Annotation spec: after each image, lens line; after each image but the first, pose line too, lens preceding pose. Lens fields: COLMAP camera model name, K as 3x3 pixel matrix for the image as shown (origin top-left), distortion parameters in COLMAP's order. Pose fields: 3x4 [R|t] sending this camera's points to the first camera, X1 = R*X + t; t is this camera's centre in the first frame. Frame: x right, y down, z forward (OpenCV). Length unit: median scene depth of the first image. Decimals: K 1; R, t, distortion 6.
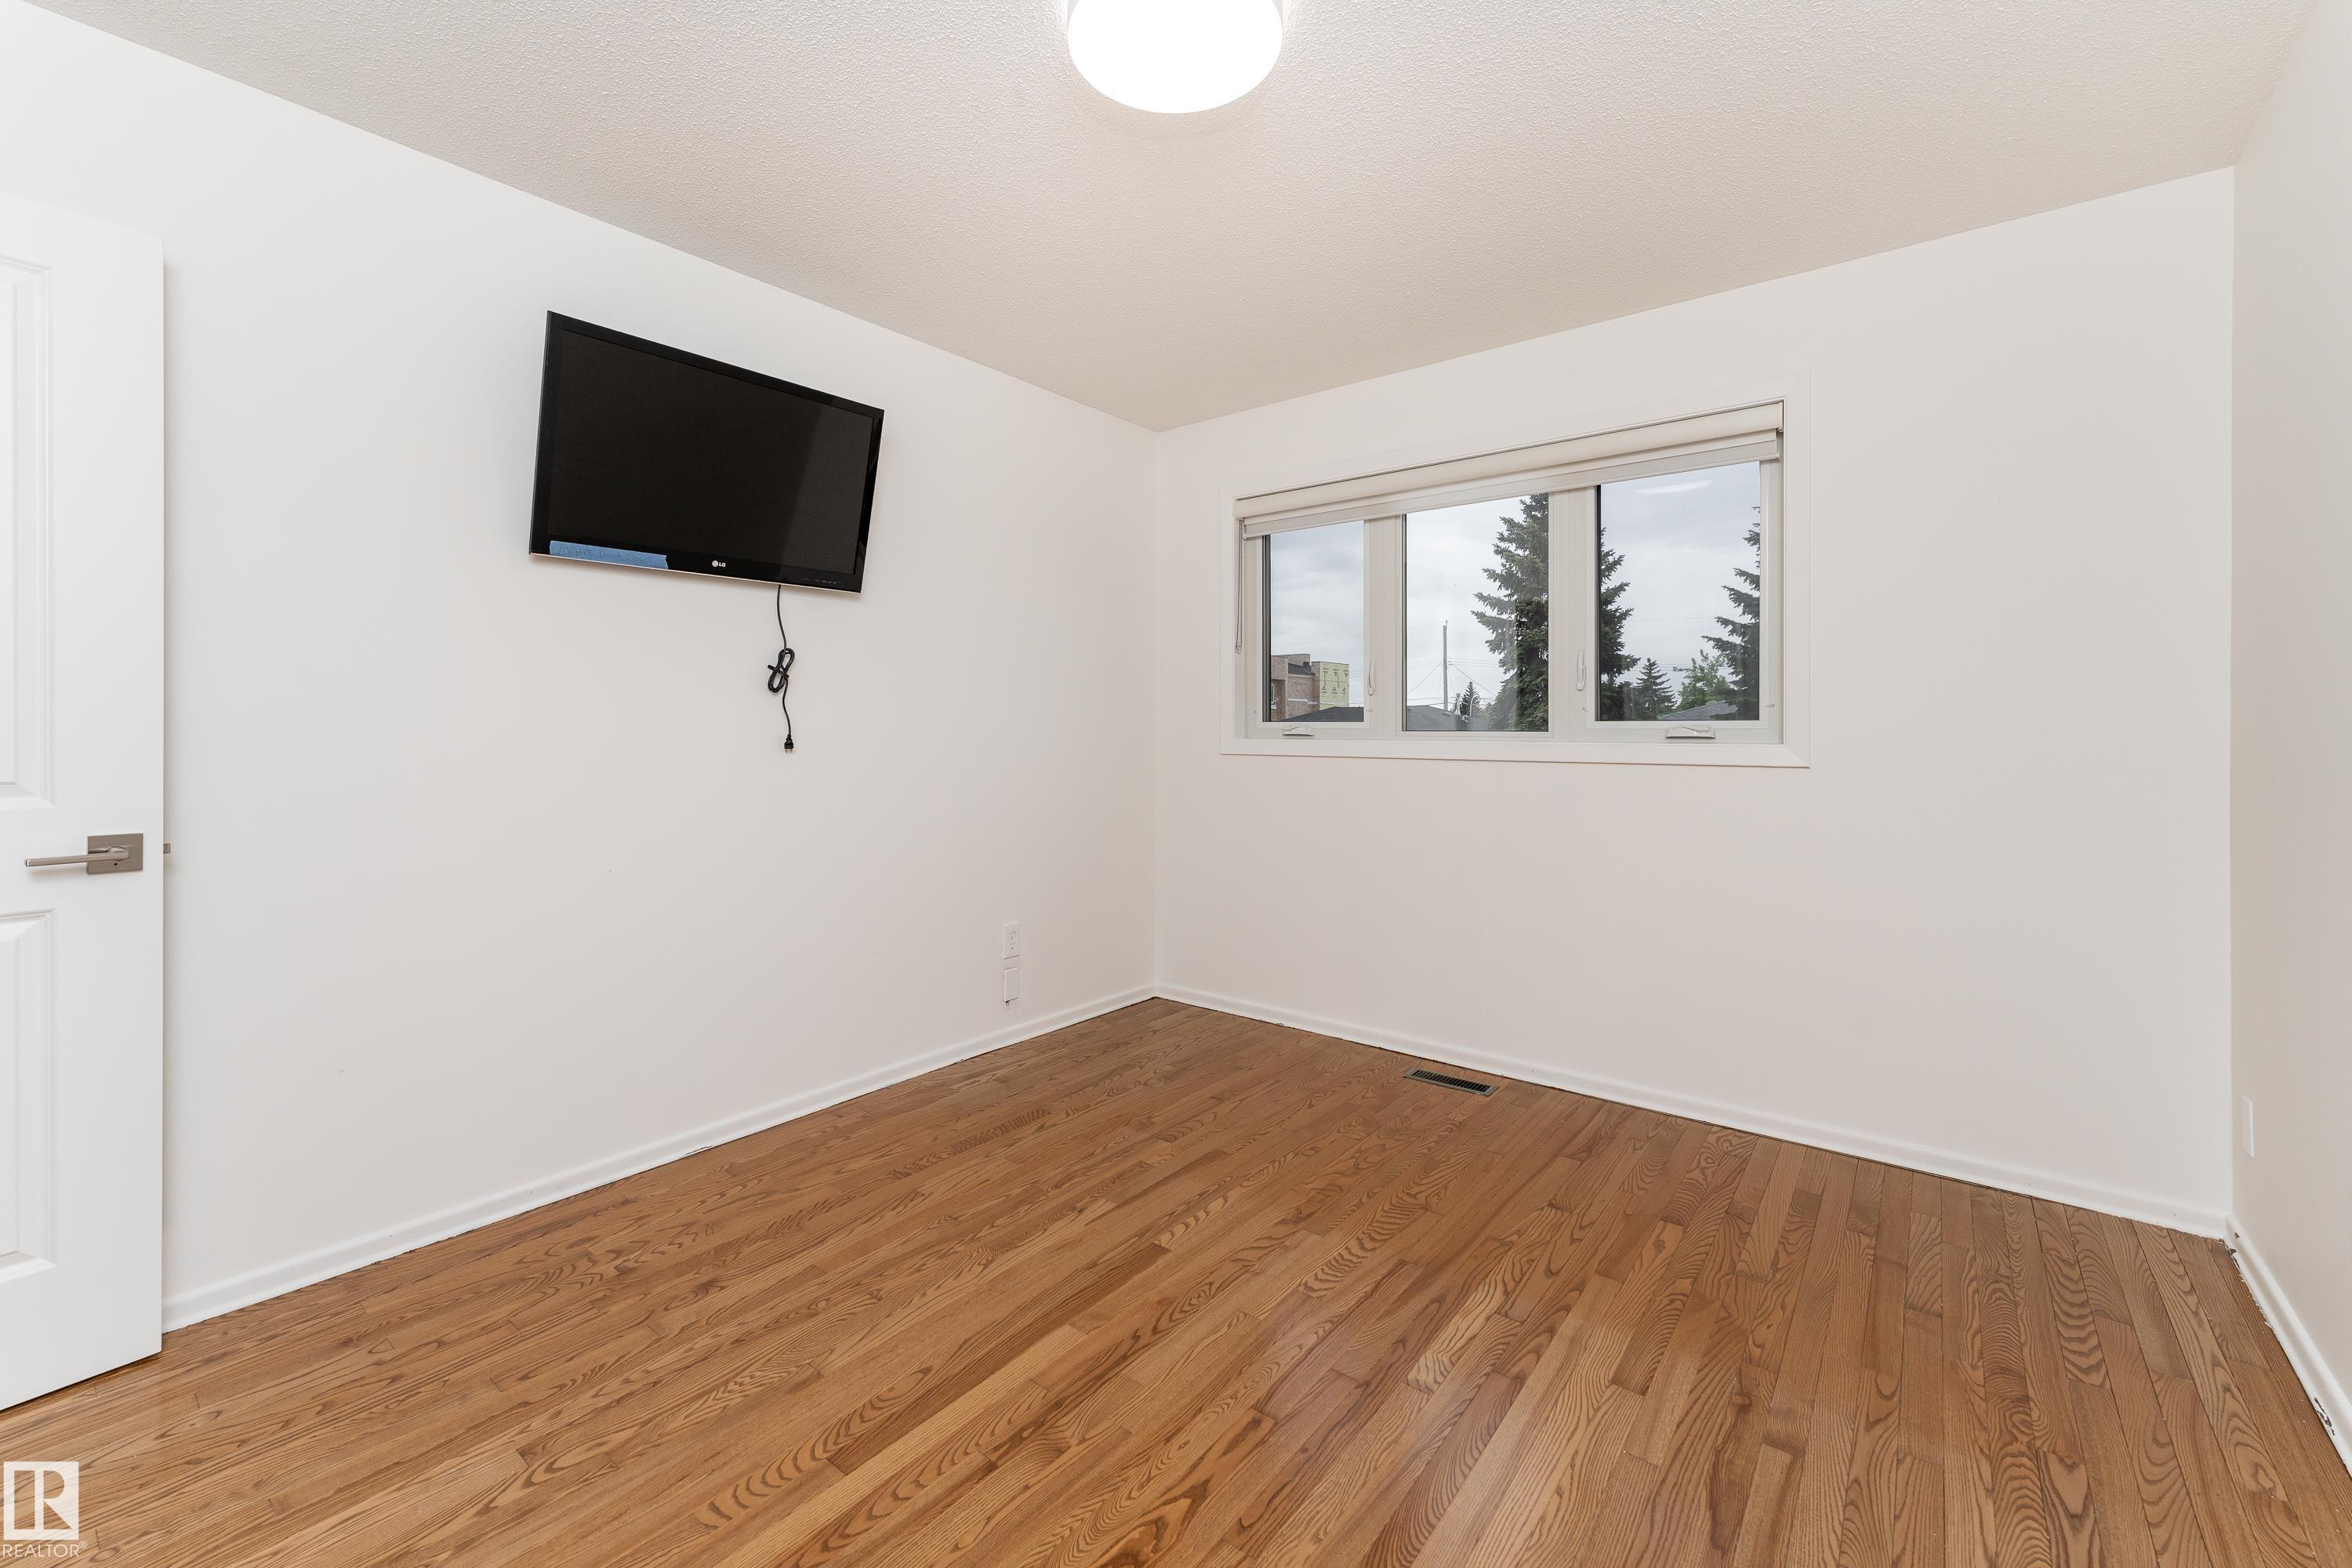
lens RADIAL K [[944.9, 0, 1133.8], [0, 944.9, 729.7], [0, 0, 1]] dist [0.001223, 0.000908]
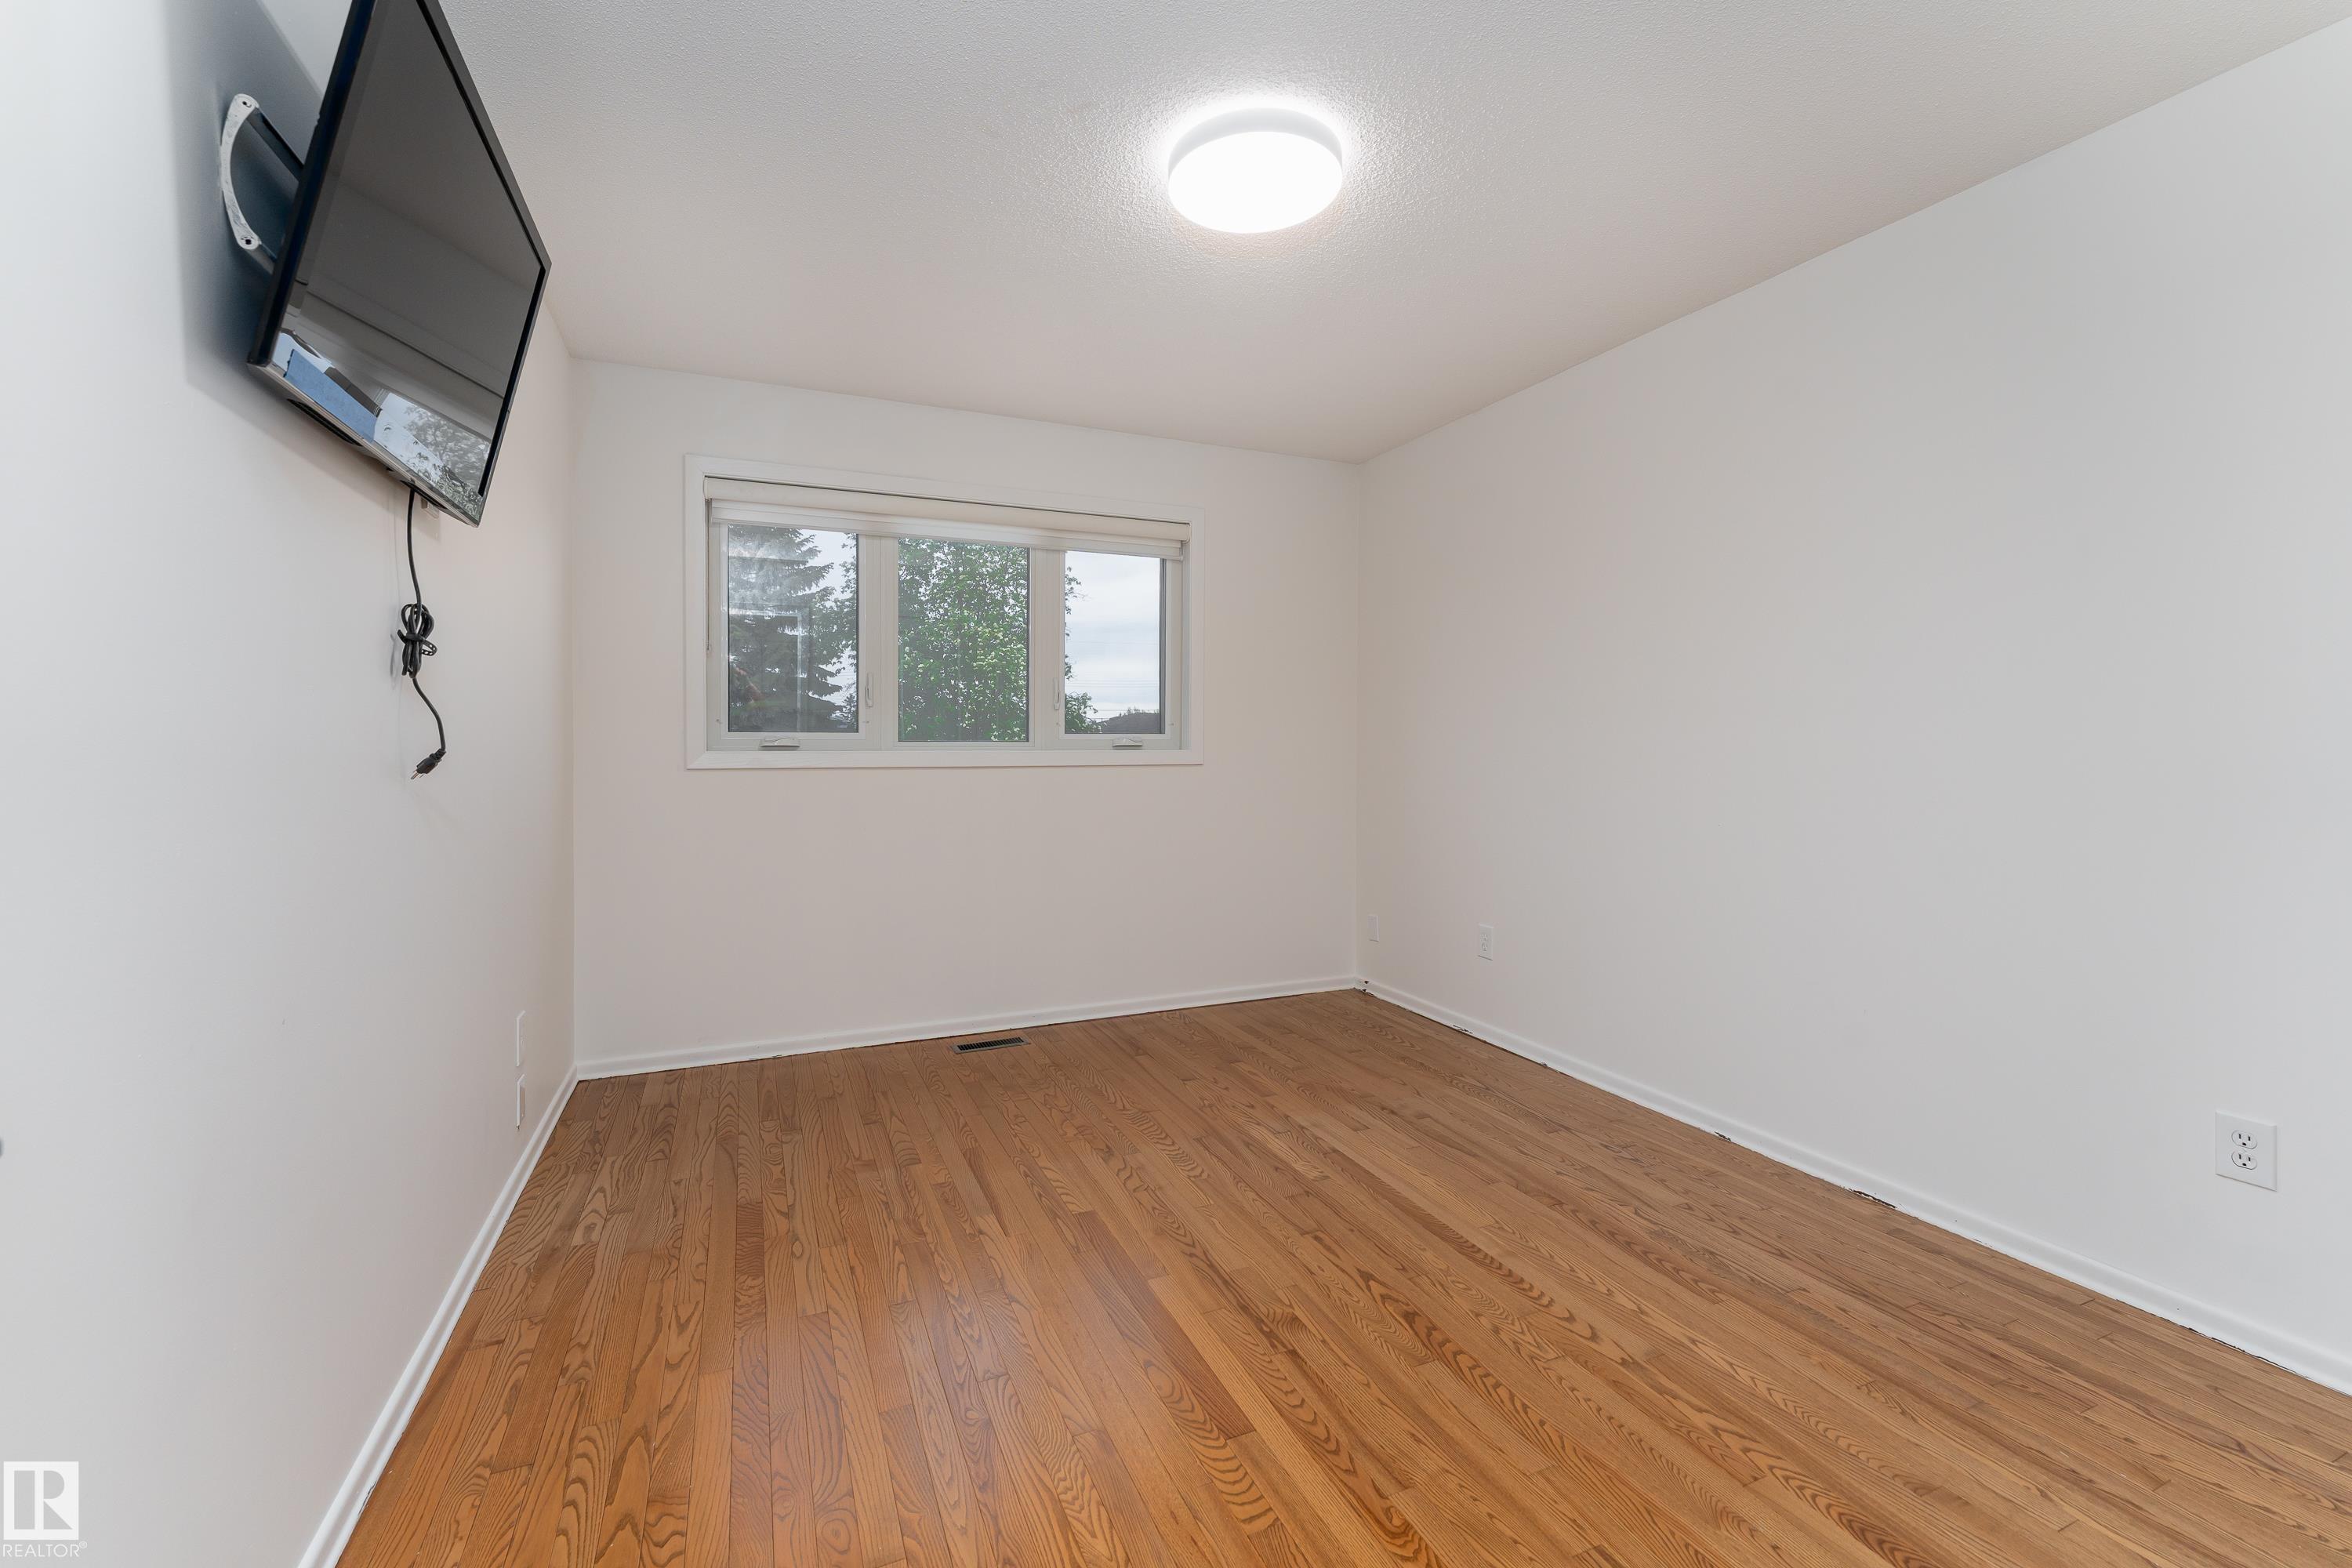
lens RADIAL K [[944.9, 0, 1170.7], [0, 944.9, 764.7], [0, 0, 1]] dist [0.001223, 0.000908]
pose [[0.476486, -0.024301, 0.878846, -0.807397], [0.001818, 0.999643, 0.026655, -0.002269], [-0.879180, -0.011103, 0.476360, 0.363387]]
